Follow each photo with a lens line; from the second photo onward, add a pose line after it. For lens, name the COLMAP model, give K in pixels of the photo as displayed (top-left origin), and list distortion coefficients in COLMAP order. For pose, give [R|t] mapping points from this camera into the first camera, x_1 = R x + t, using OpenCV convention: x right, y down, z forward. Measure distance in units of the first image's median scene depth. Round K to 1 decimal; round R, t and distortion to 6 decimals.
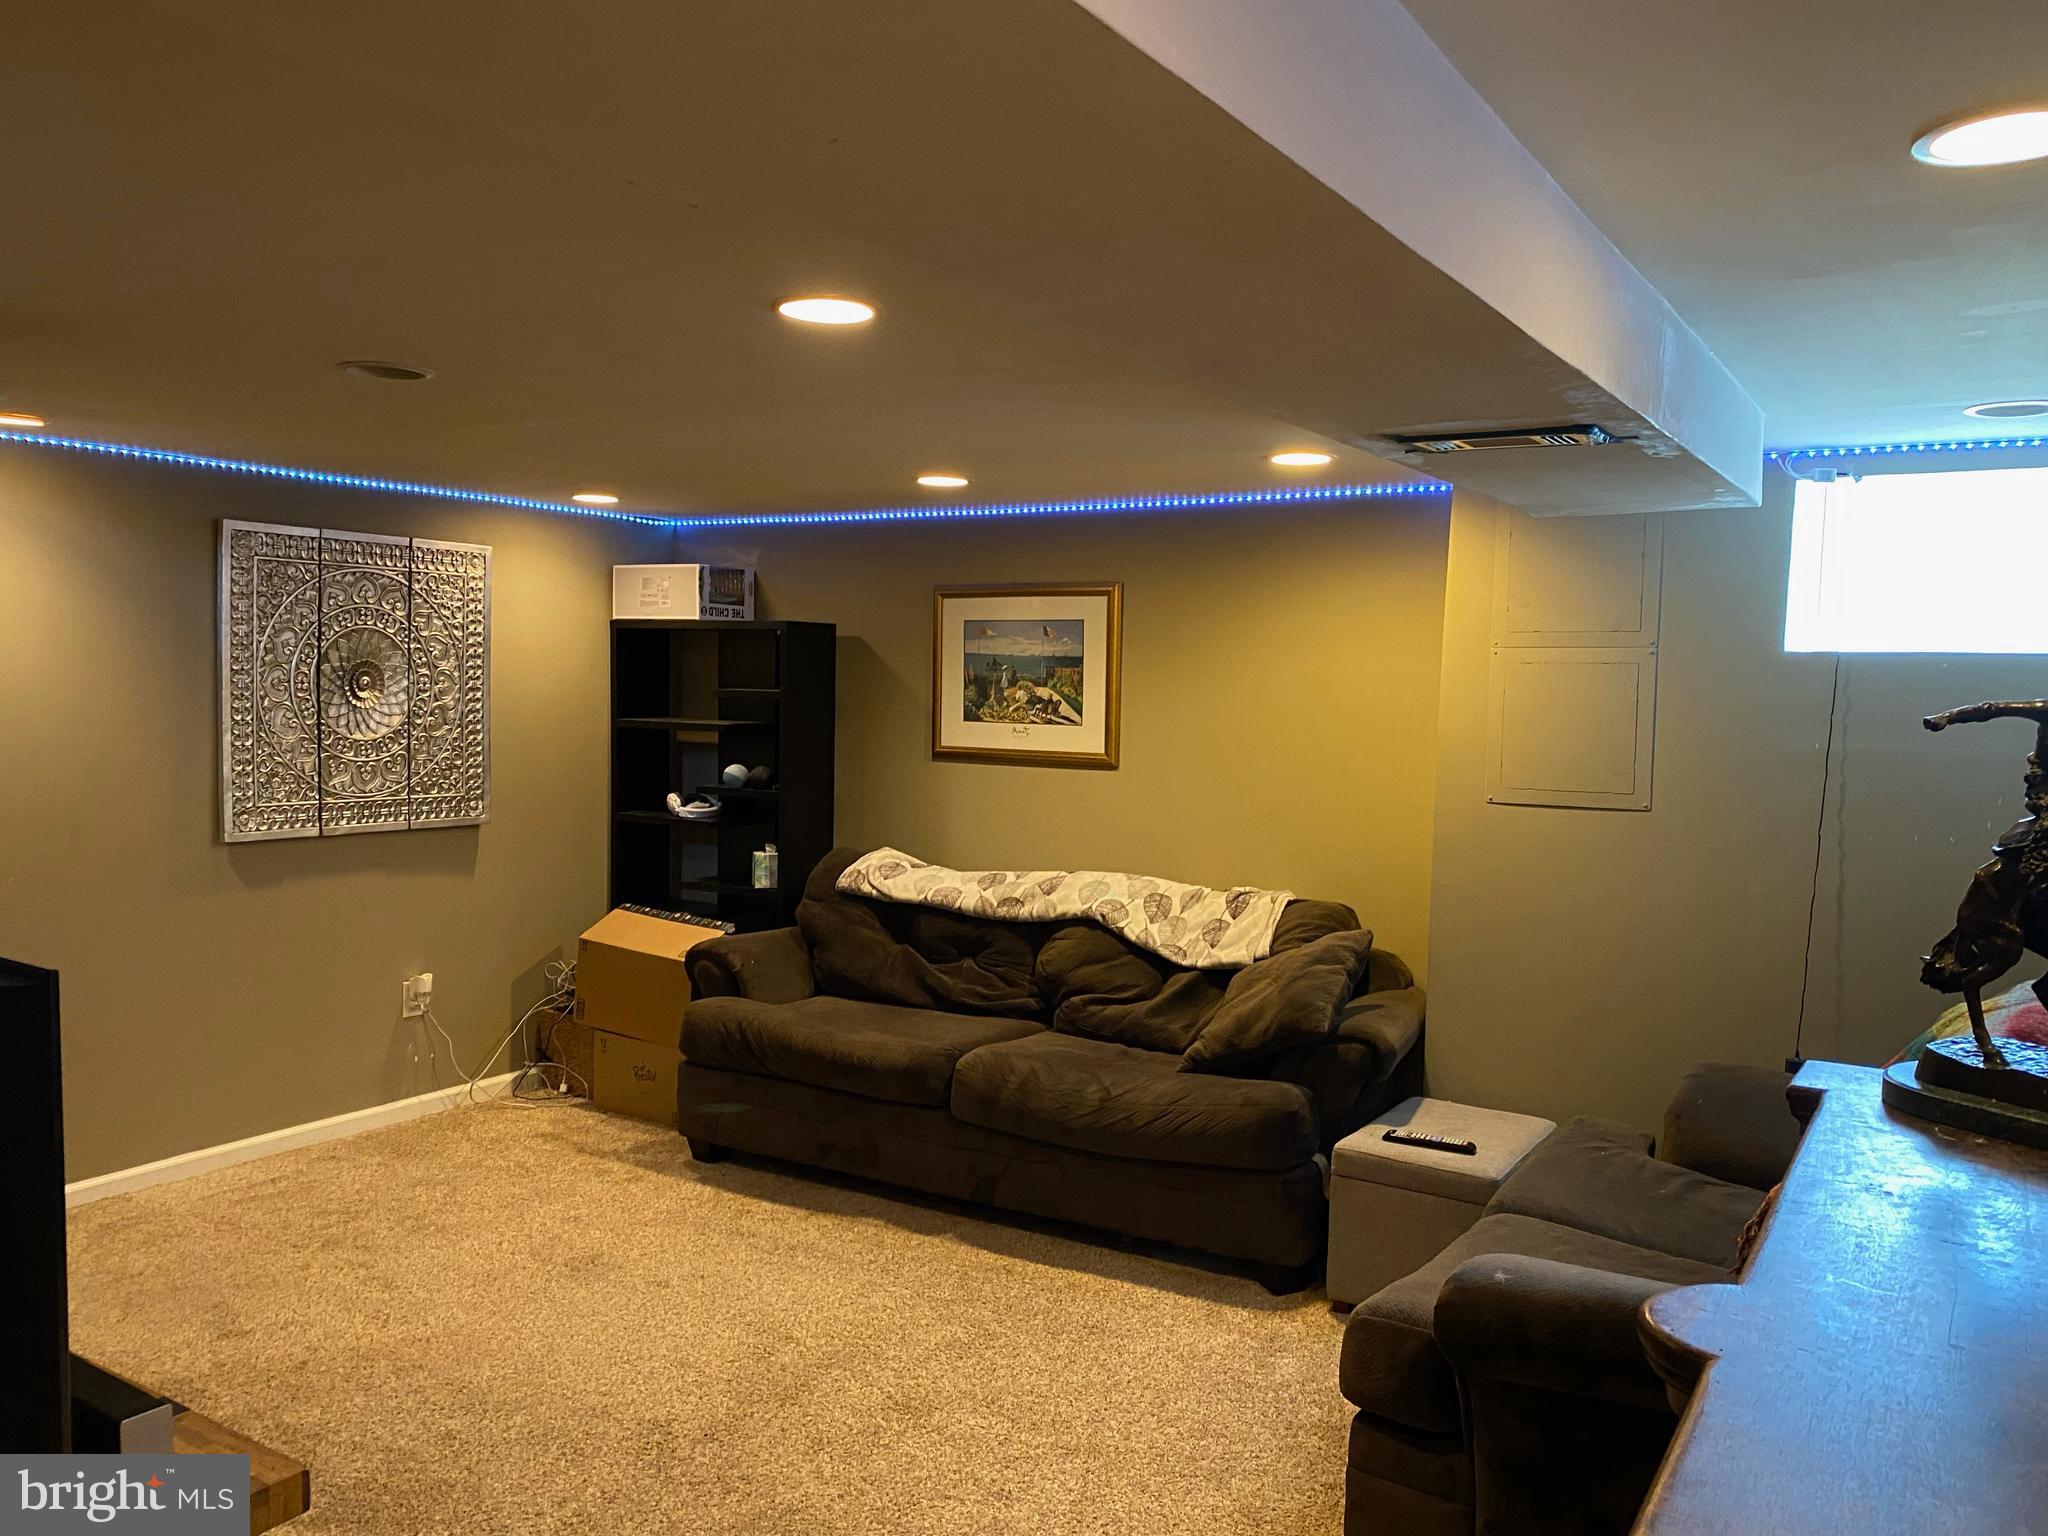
lens RADIAL K [[1602.5, 0, 1024.0], [0, 1602.5, 768.0], [0, 0, 1]] dist [0.012445, 0.002787]
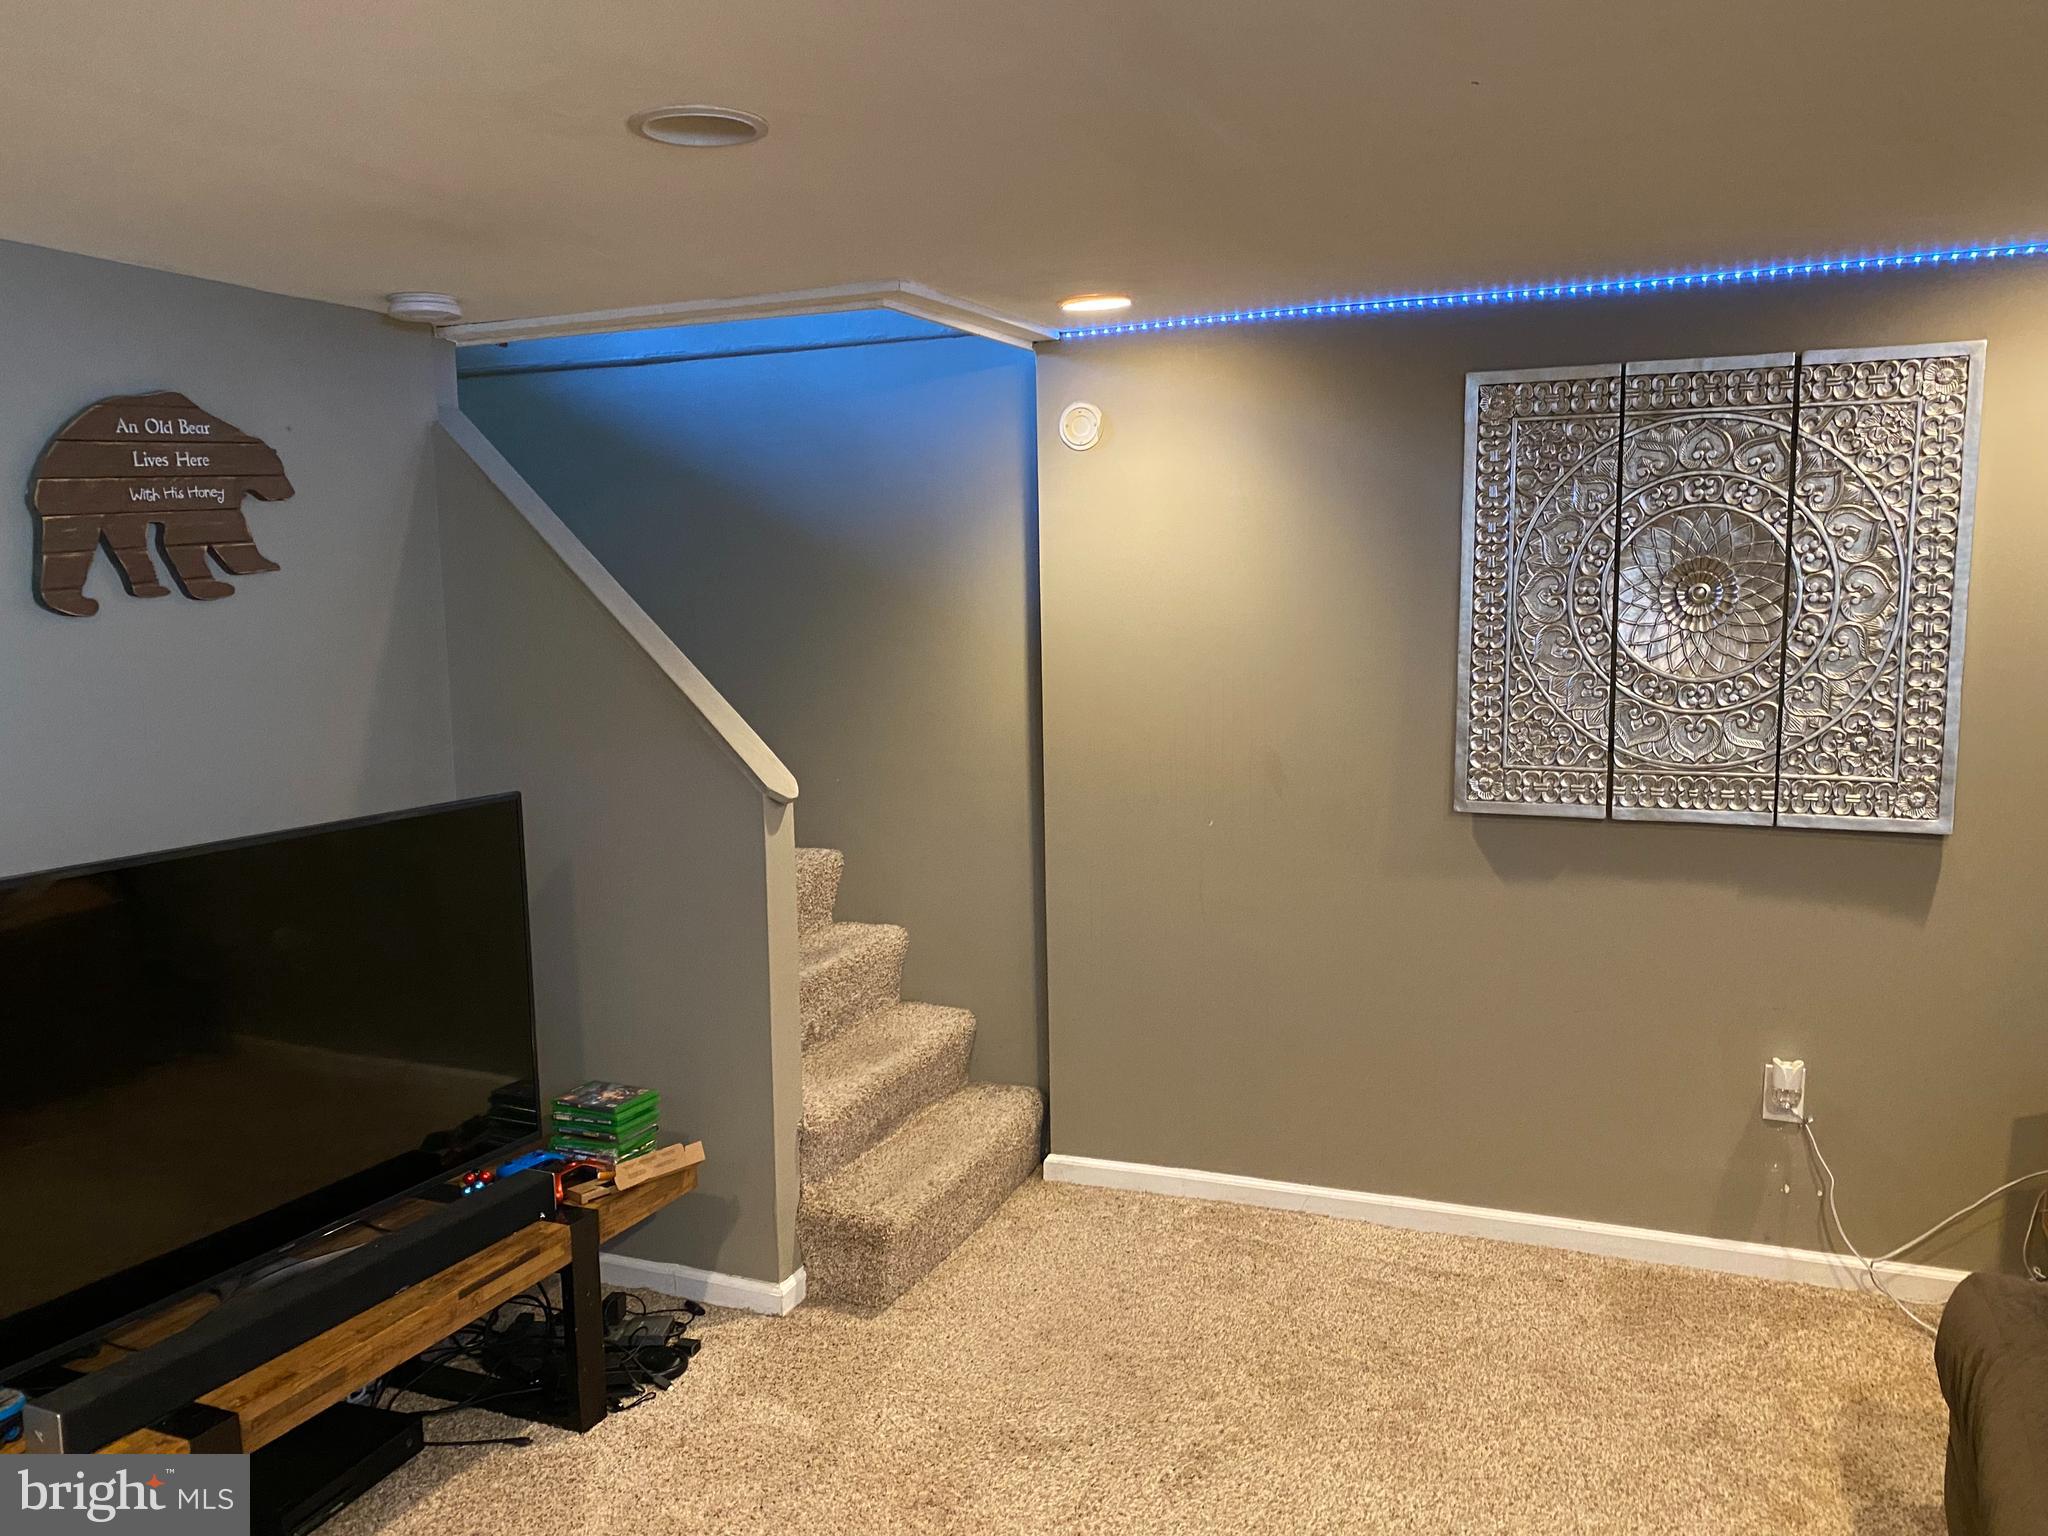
lens RADIAL K [[1602.5, 0, 1024.0], [0, 1602.5, 768.0], [0, 0, 1]] dist [0.012445, 0.002787]
pose [[0.162998, 0.091838, -0.982343, 0.185462], [-0.034922, 0.995572, 0.087280, -0.029478], [0.986008, 0.020079, 0.165483, 0.622859]]
